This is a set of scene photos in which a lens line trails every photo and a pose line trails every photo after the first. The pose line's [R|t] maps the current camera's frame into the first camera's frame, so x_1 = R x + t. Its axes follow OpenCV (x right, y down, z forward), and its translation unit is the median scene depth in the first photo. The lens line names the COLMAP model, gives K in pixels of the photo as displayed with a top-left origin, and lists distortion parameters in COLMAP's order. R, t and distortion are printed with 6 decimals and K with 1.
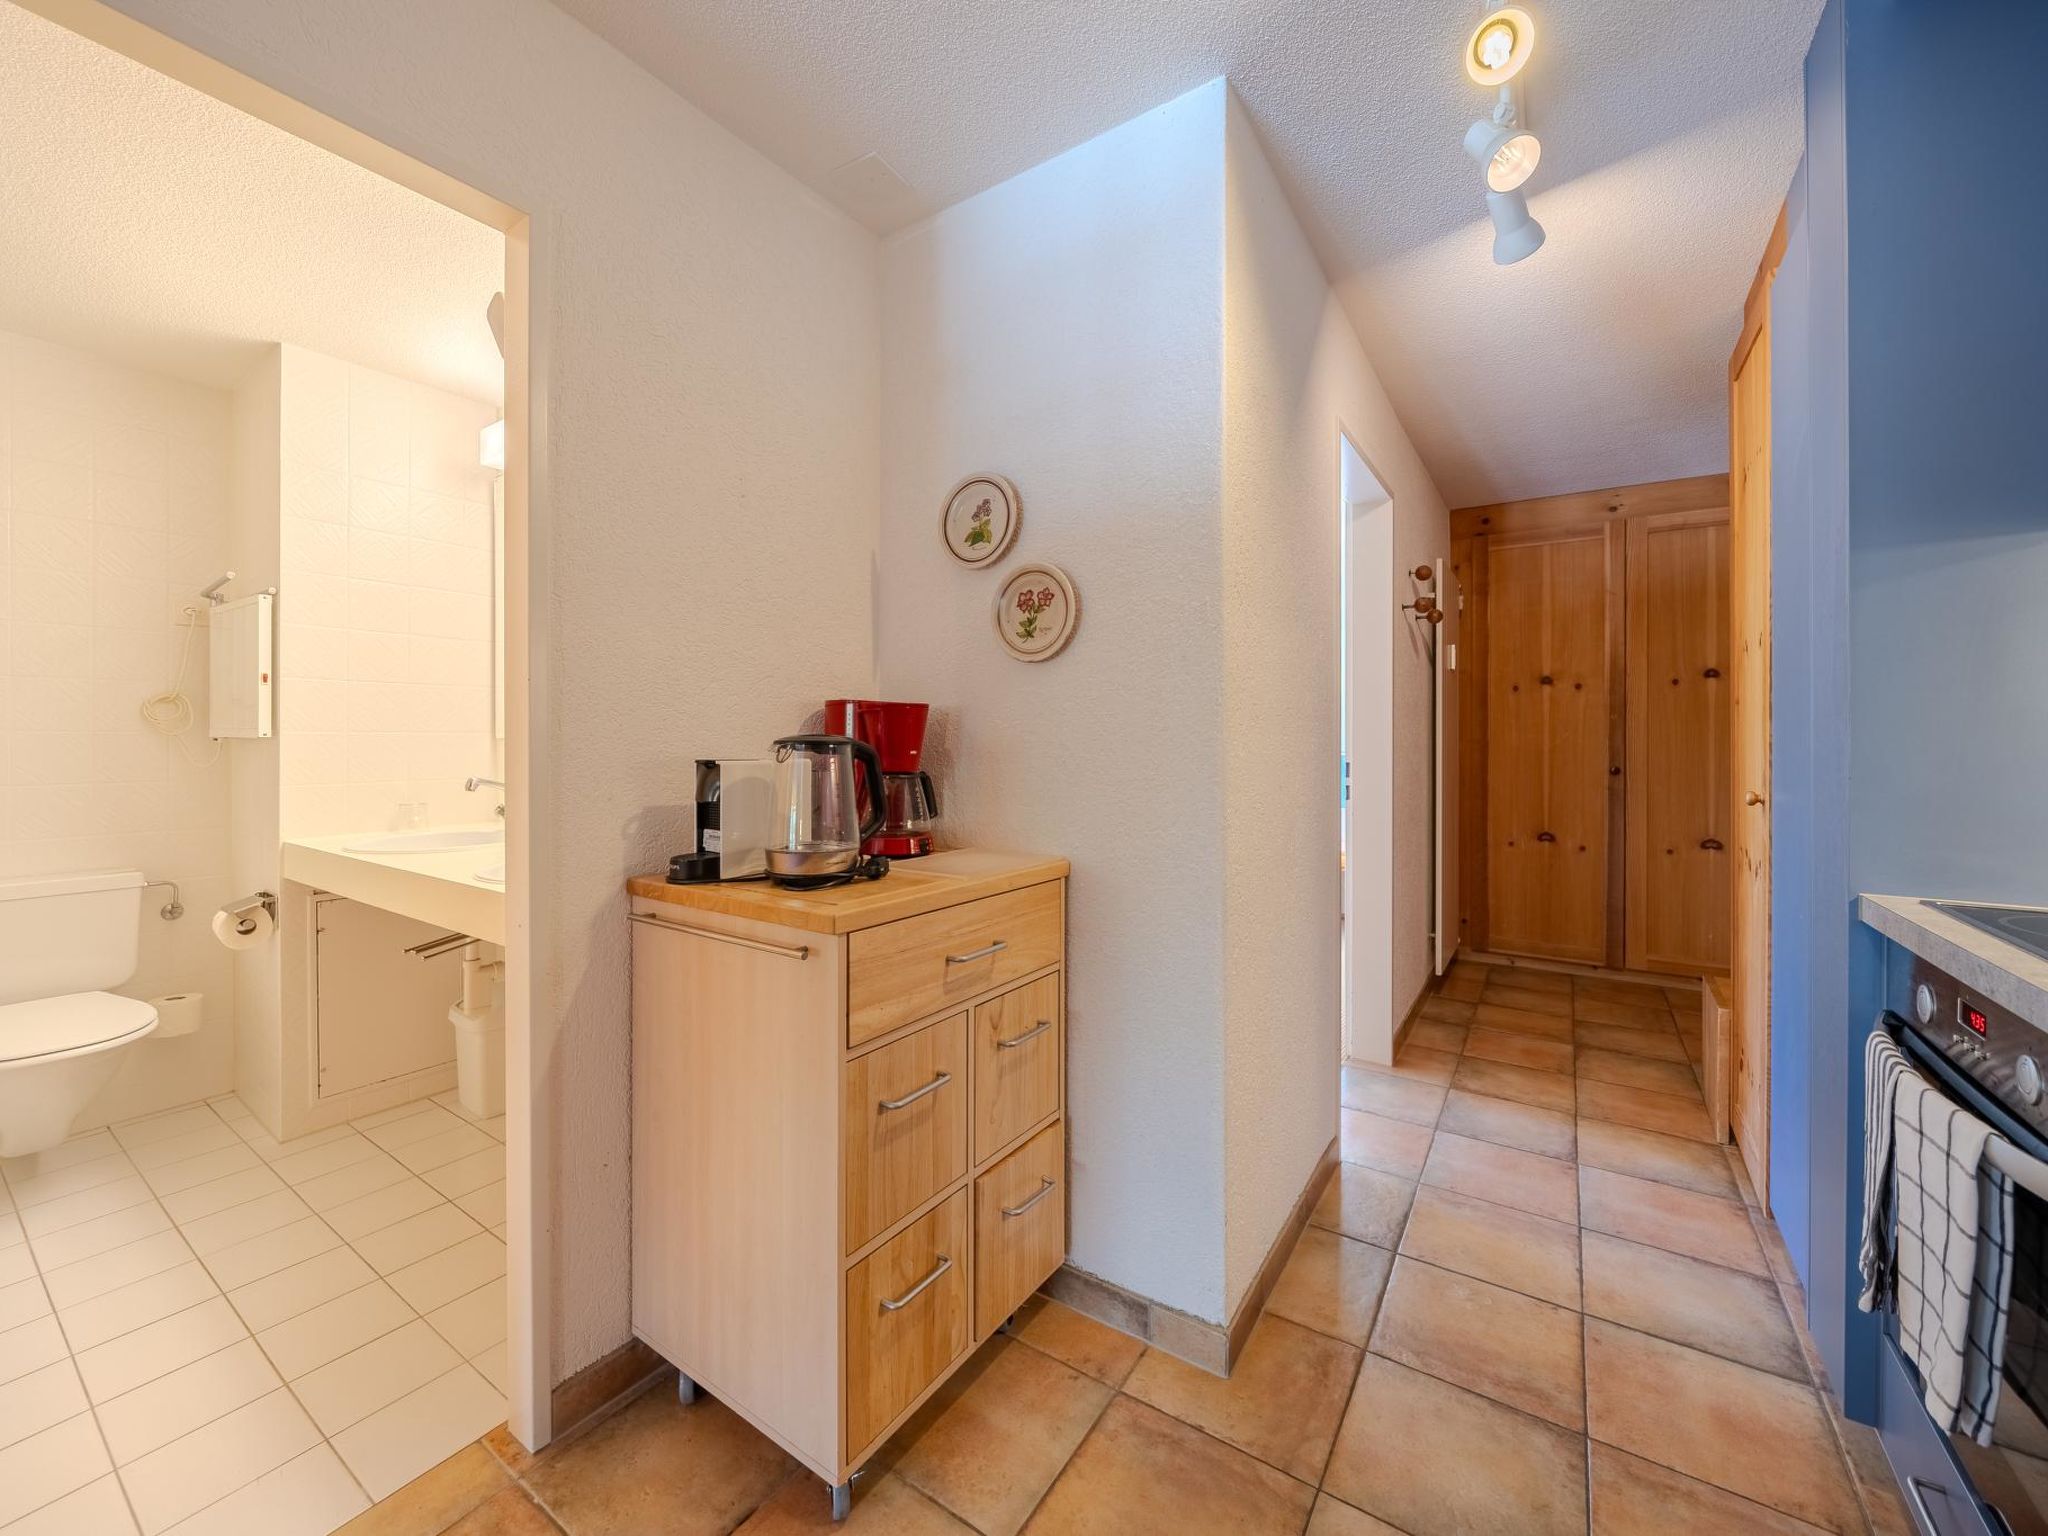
lens RADIAL K [[797.6, 0, 1027.2], [0, 797.6, 739.2], [0, 0, 1]] dist [-0.002003, -0.000501]
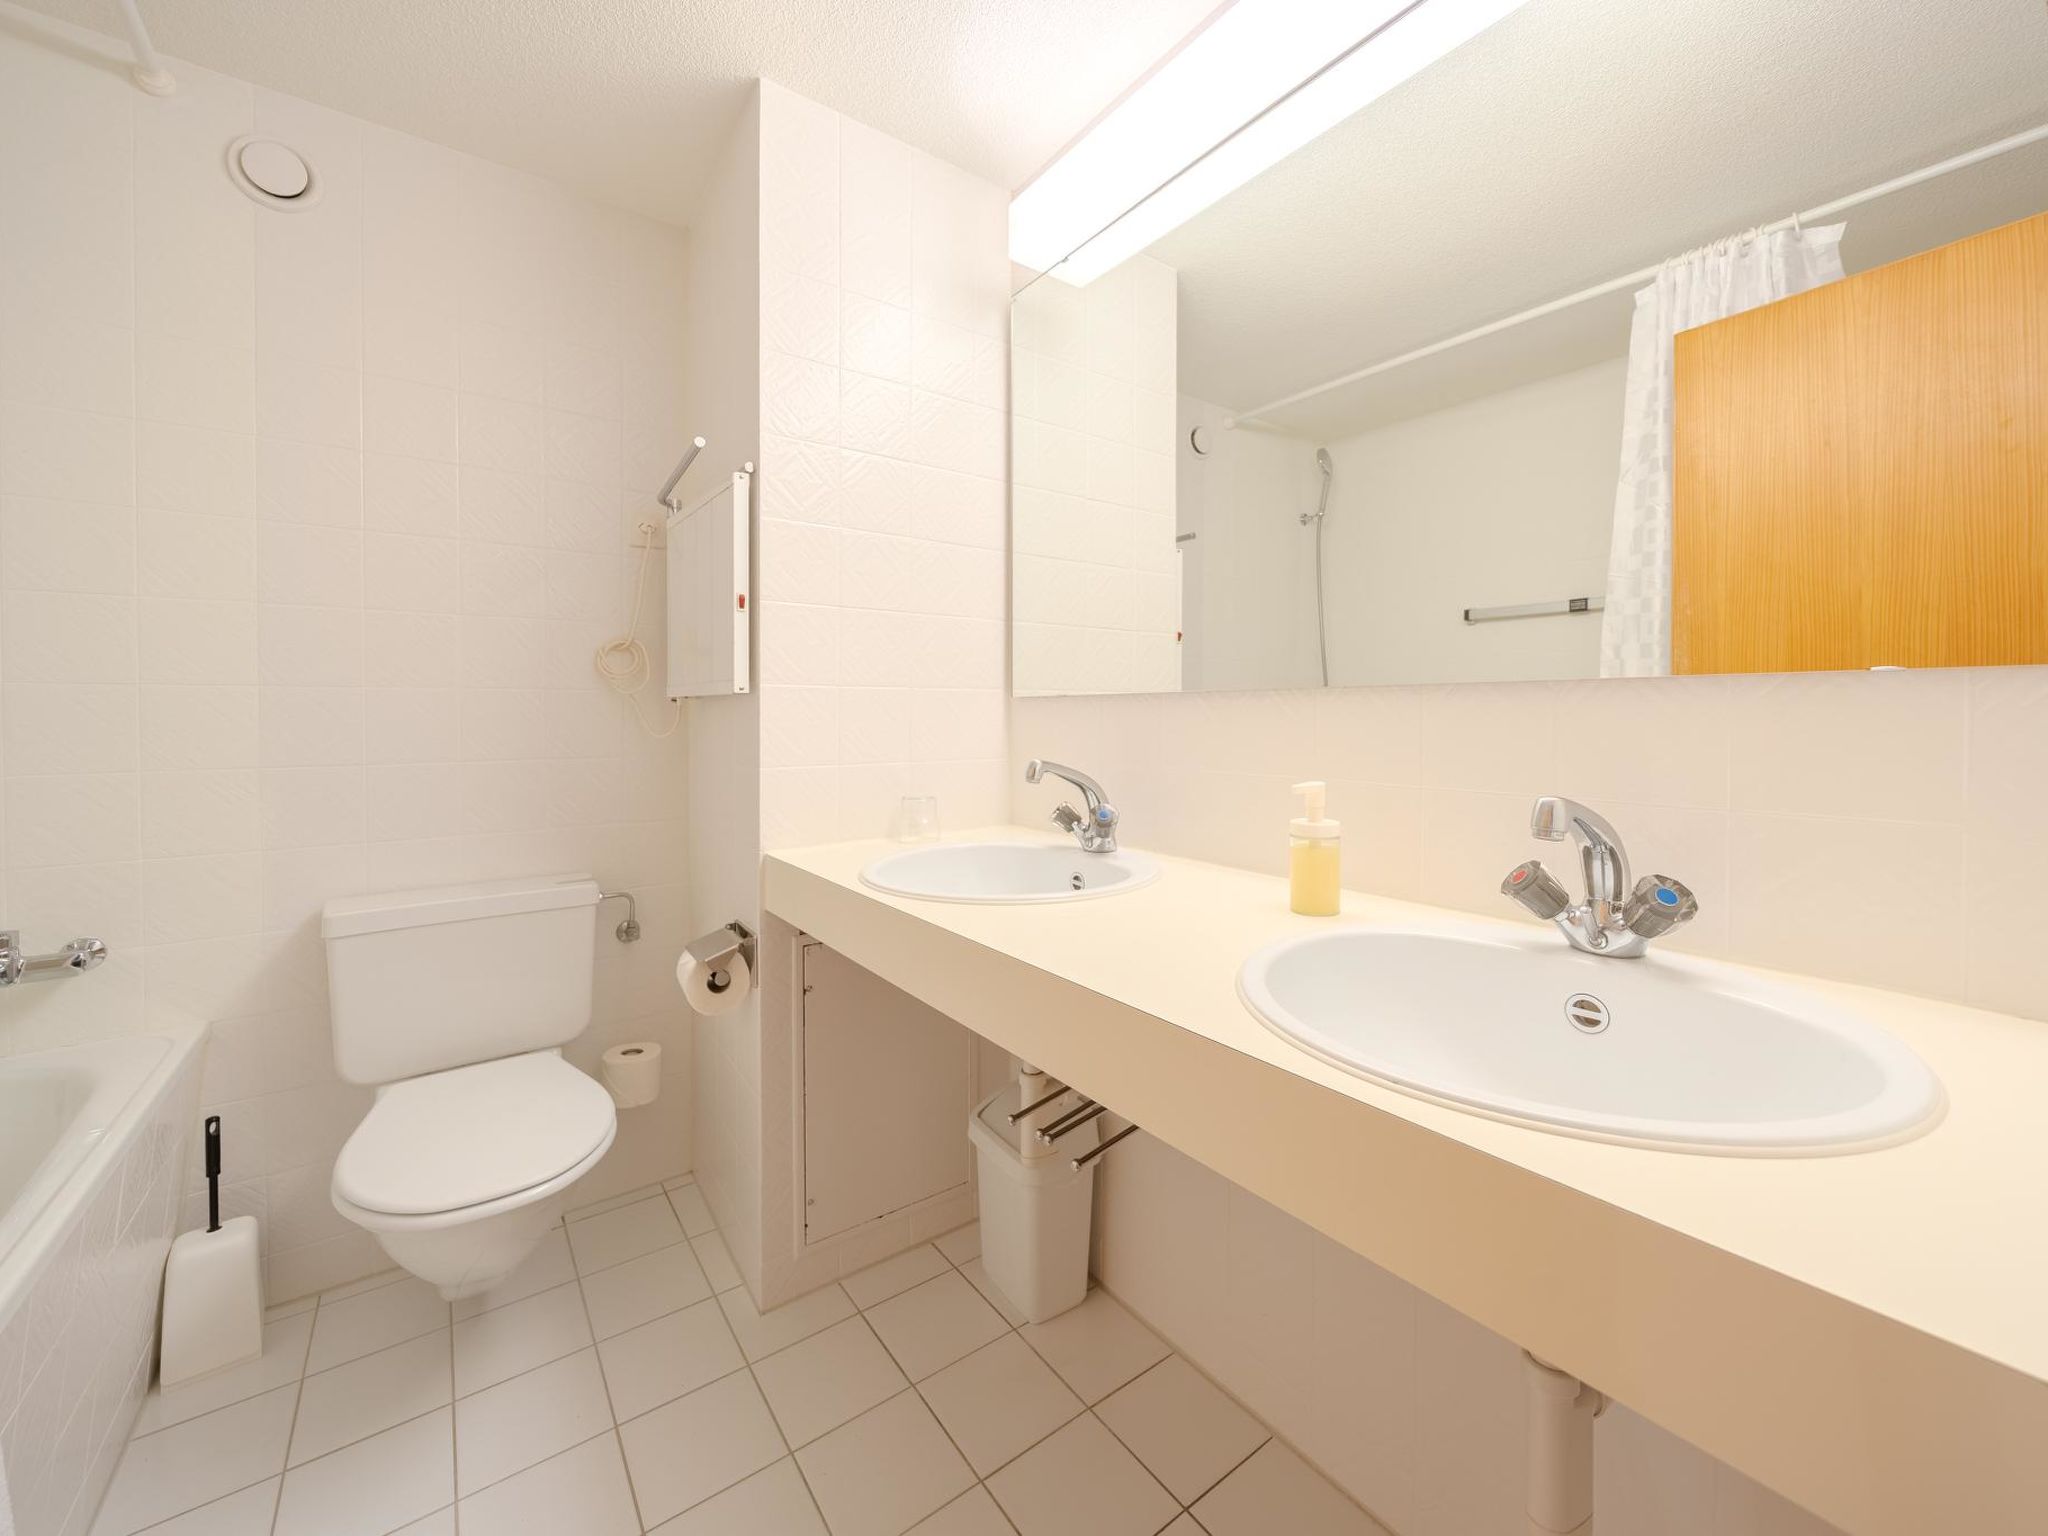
lens RADIAL K [[763.8, 0, 1028.4], [0, 763.8, 718.7], [0, 0, 1]] dist [0.001180, 0.000037]
pose [[0.947304, -0.000896, -0.320336, -0.525934], [0.002577, 0.999985, 0.004822, 0.015785], [0.320327, -0.005394, 0.947292, 0.474739]]
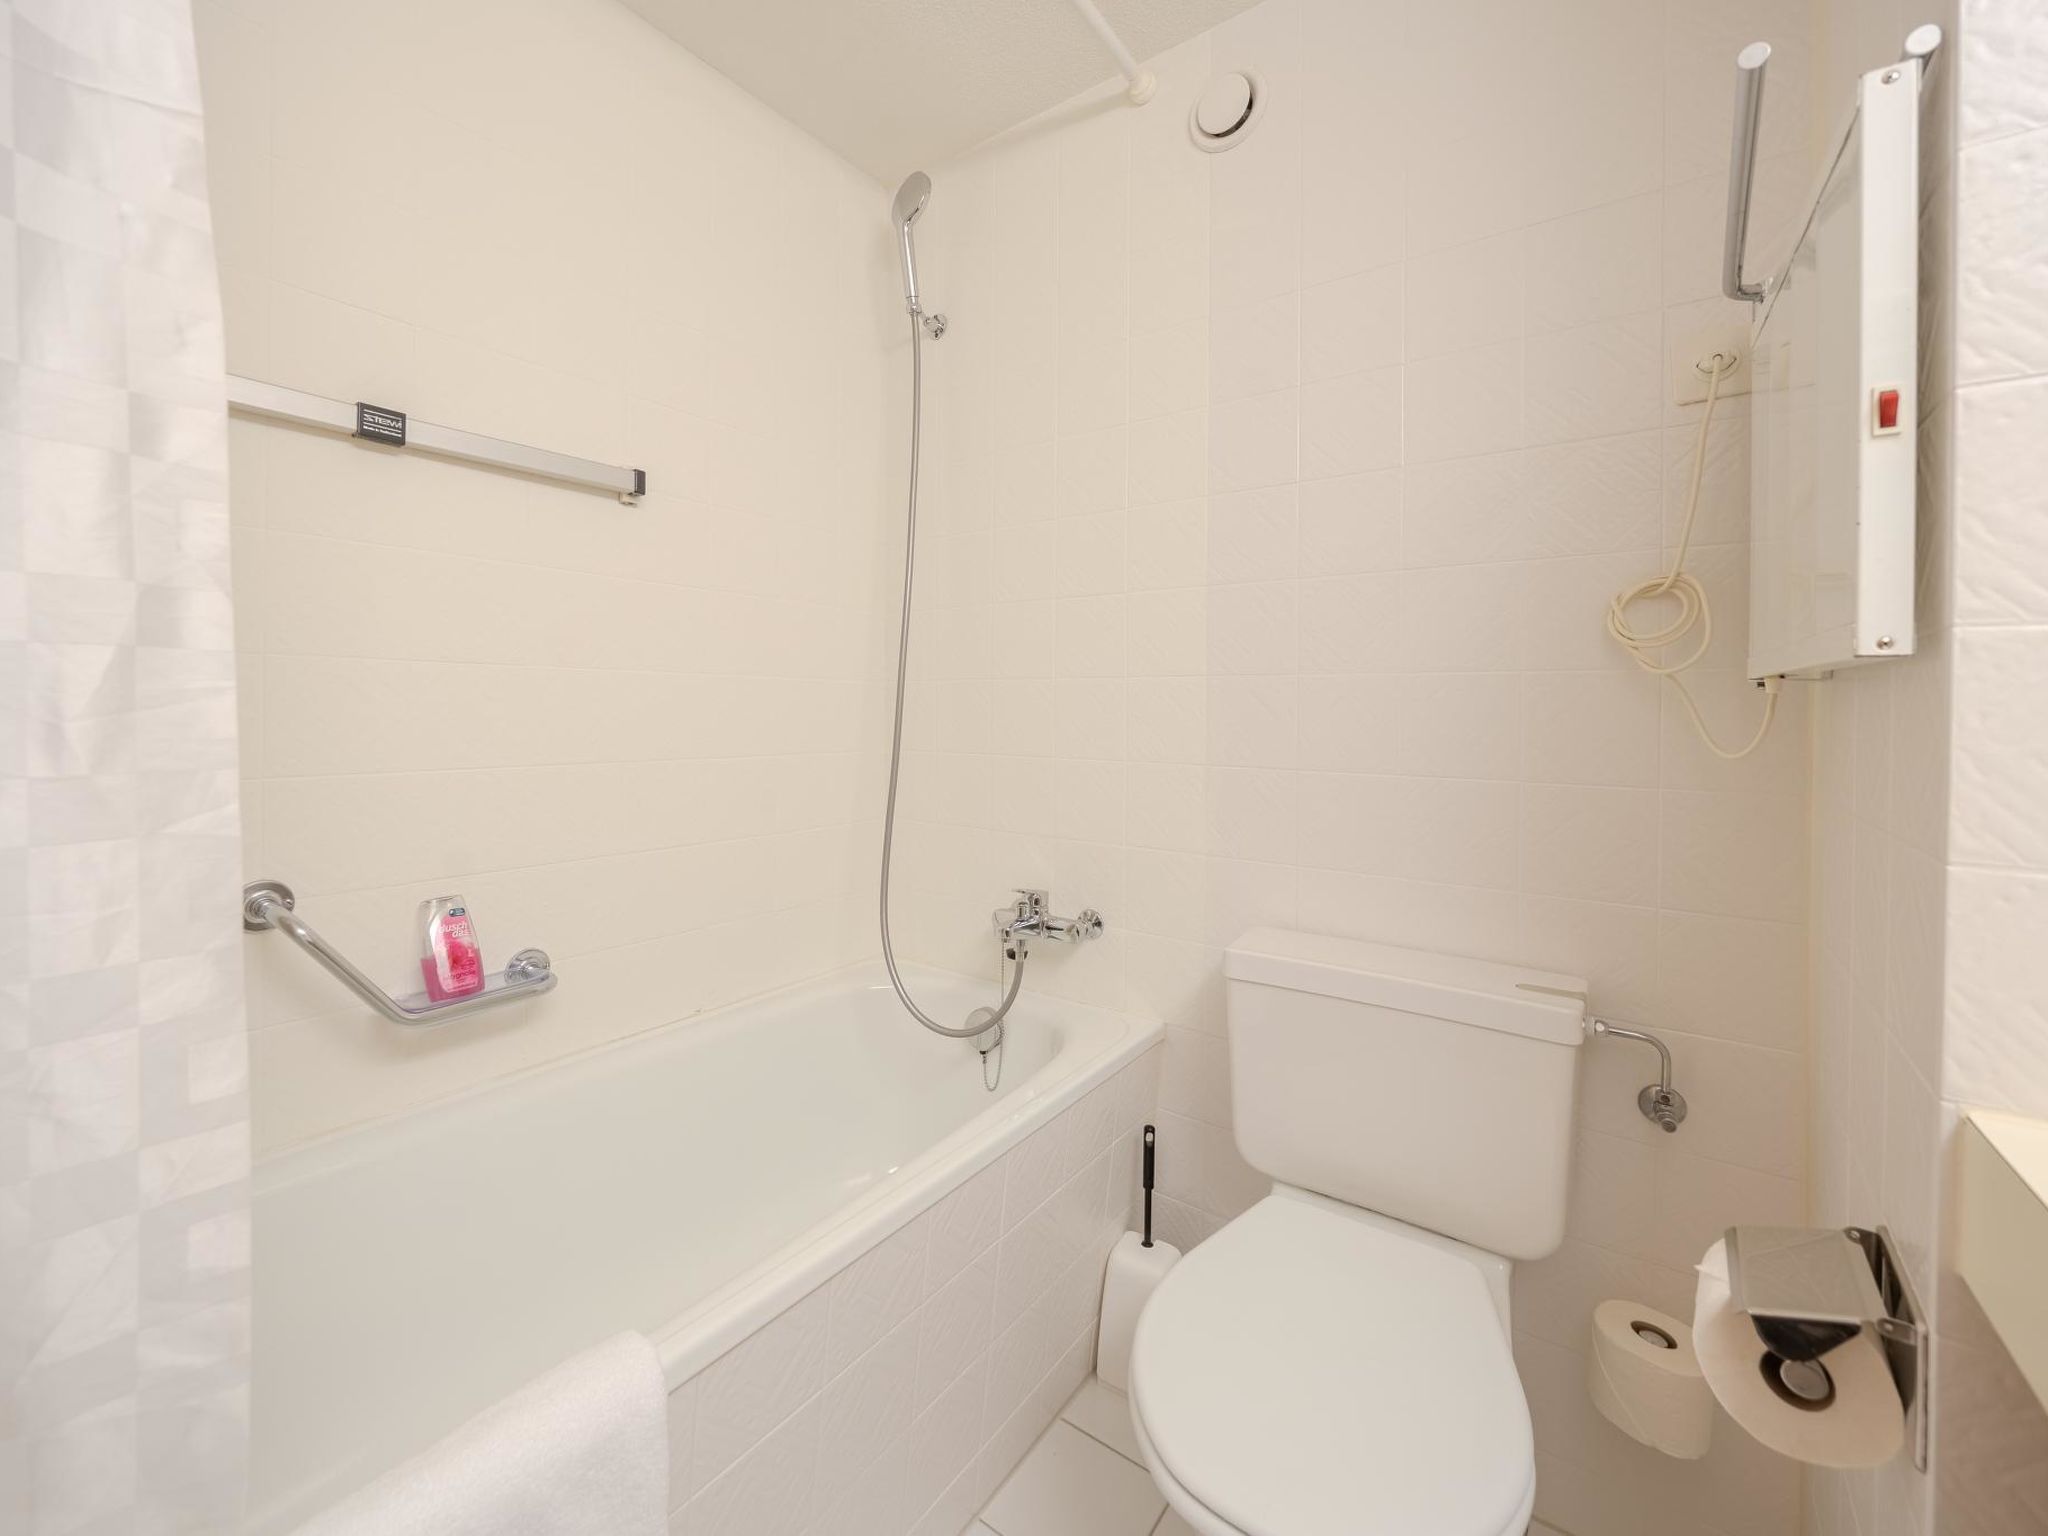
lens RADIAL K [[830.0, 0, 1013.3], [0, 830.0, 708.6], [0, 0, 1]] dist [-0.000882, -0.000109]
pose [[-0.033591, -0.000888, -0.999435, -0.681746], [-0.010087, 0.999949, -0.000550, 0.016355], [0.999385, 0.010063, -0.033598, 0.727508]]
